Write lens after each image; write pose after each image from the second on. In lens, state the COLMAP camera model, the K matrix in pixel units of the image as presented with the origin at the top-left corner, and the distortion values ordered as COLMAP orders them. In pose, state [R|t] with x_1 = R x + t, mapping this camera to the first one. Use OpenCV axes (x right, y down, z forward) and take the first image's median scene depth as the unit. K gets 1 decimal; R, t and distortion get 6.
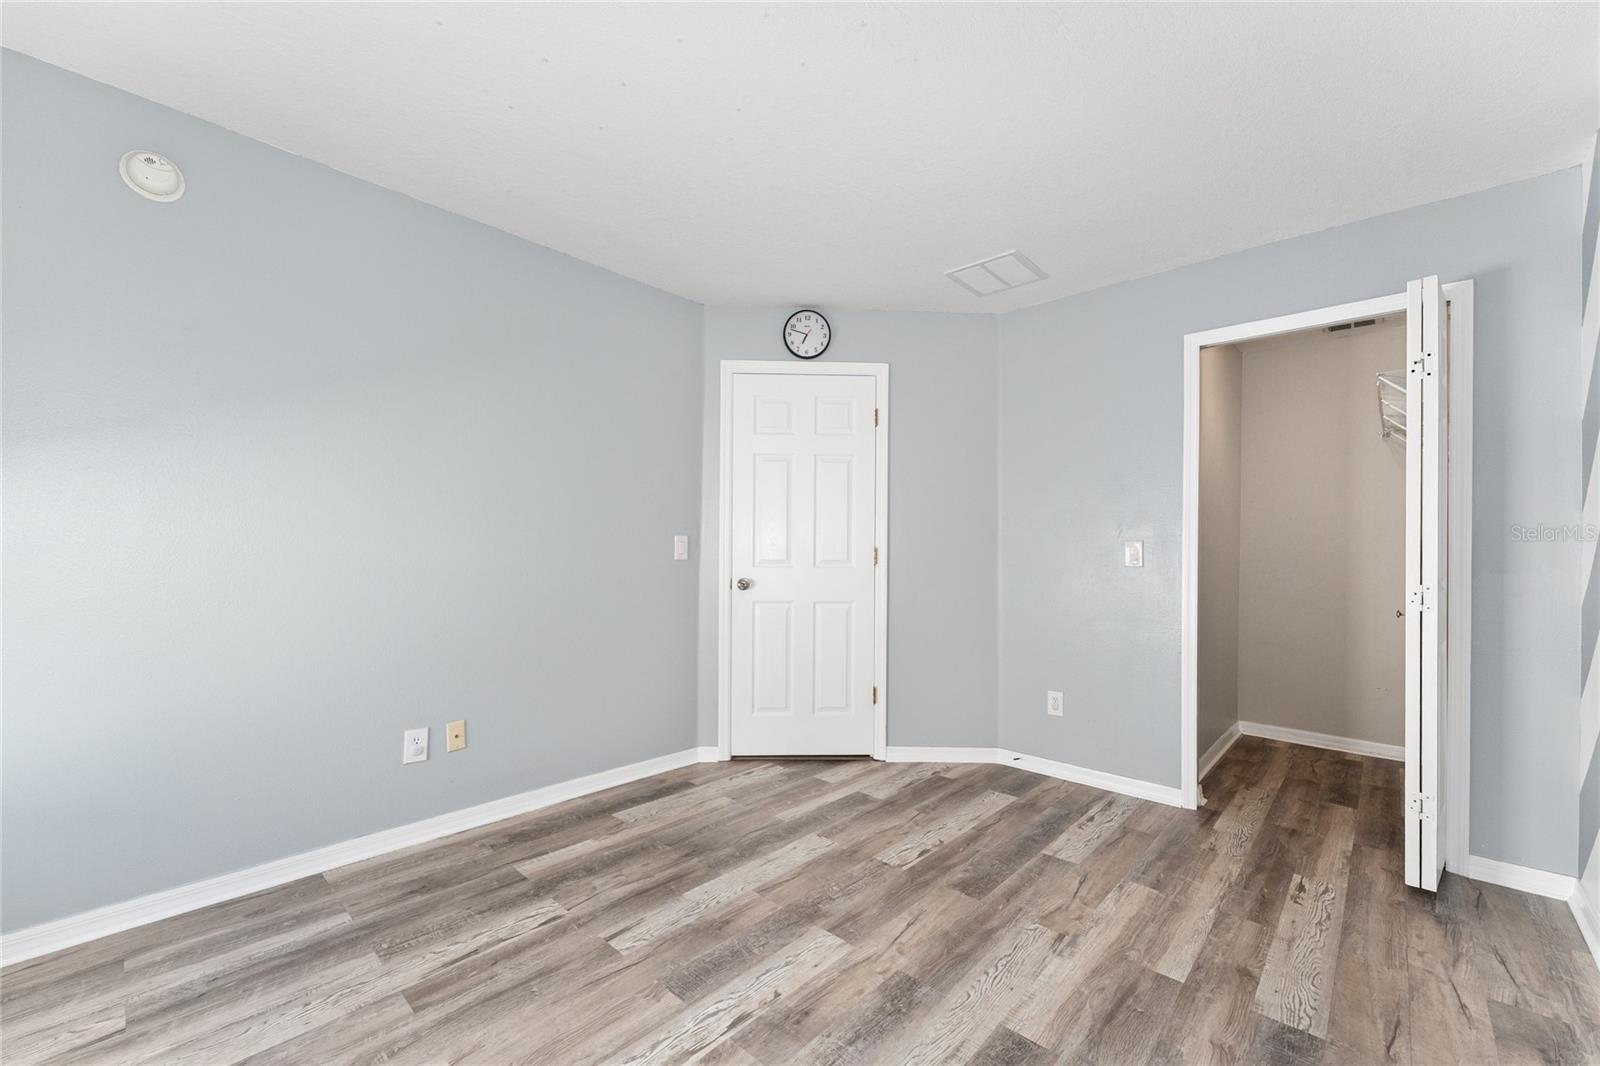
lens RADIAL K [[620.7, 0, 801.2], [0, 620.7, 543.2], [0, 0, 1]] dist [-0.000115, -0.000005]
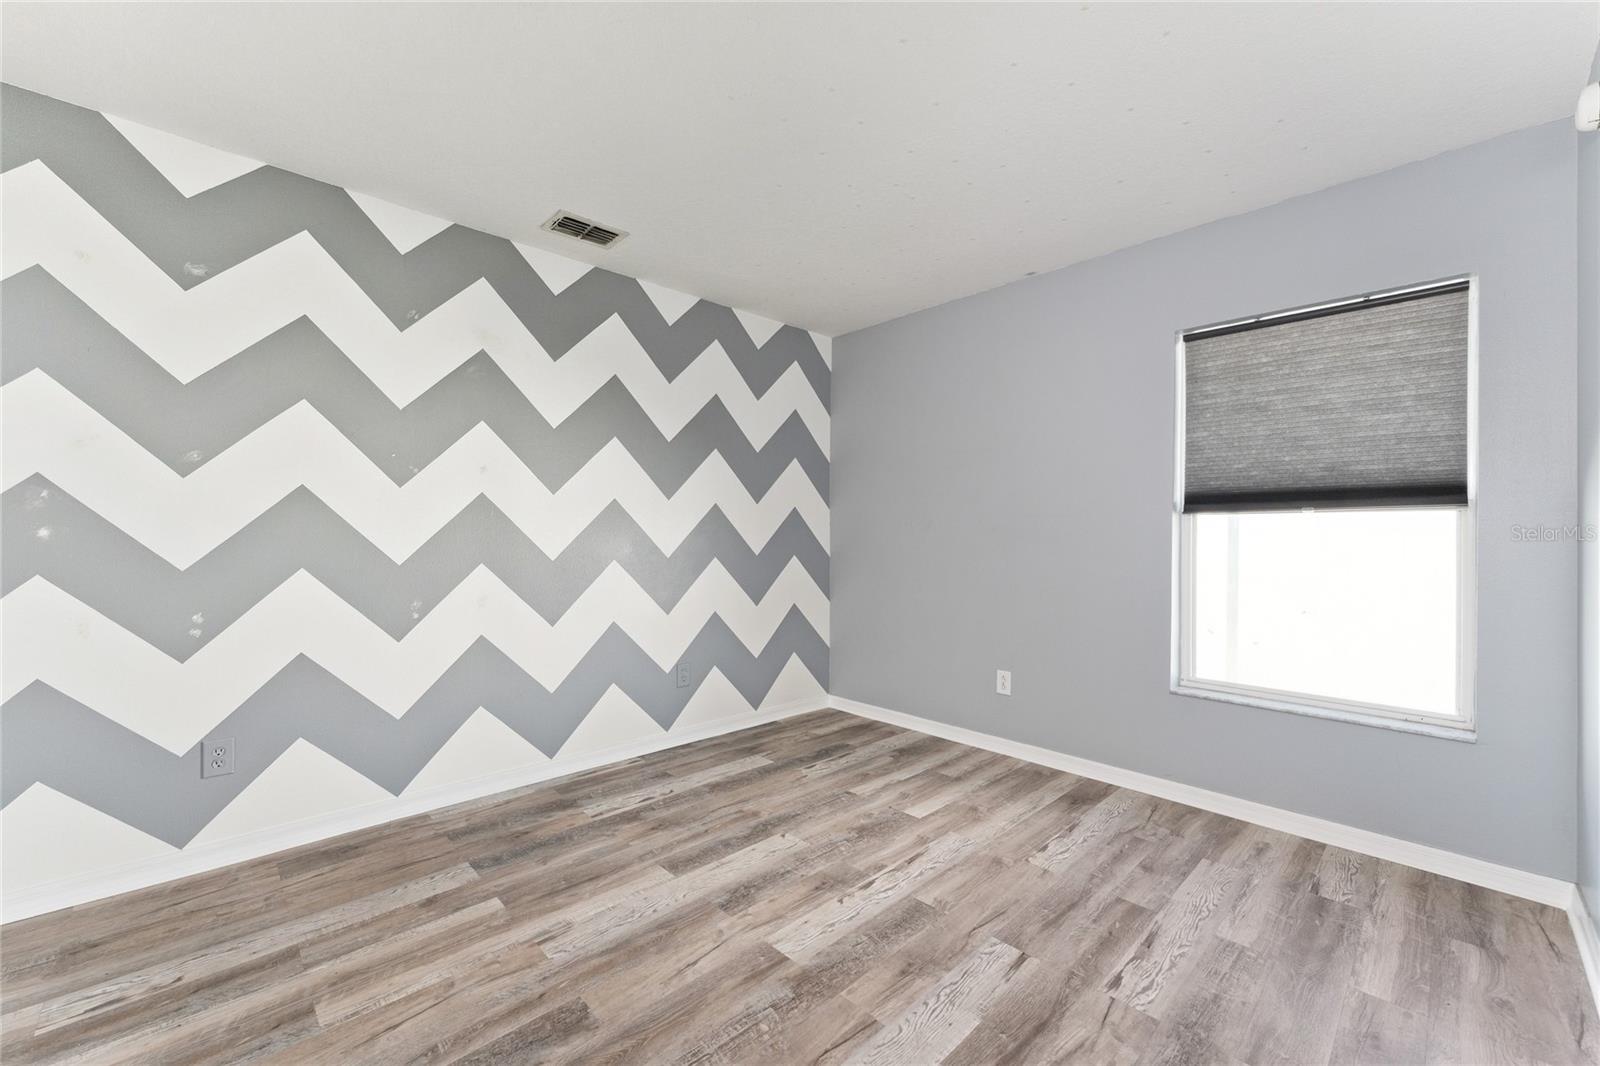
lens RADIAL K [[620.7, 0, 799.4], [0, 620.7, 533.2], [0, 0, 1]] dist [-0.000115, -0.000005]
pose [[-0.997831, -0.016090, 0.063828, -0.022235], [-0.016791, 0.999804, -0.010462, 0.016296], [-0.063647, -0.011511, -0.997906, 1.997191]]
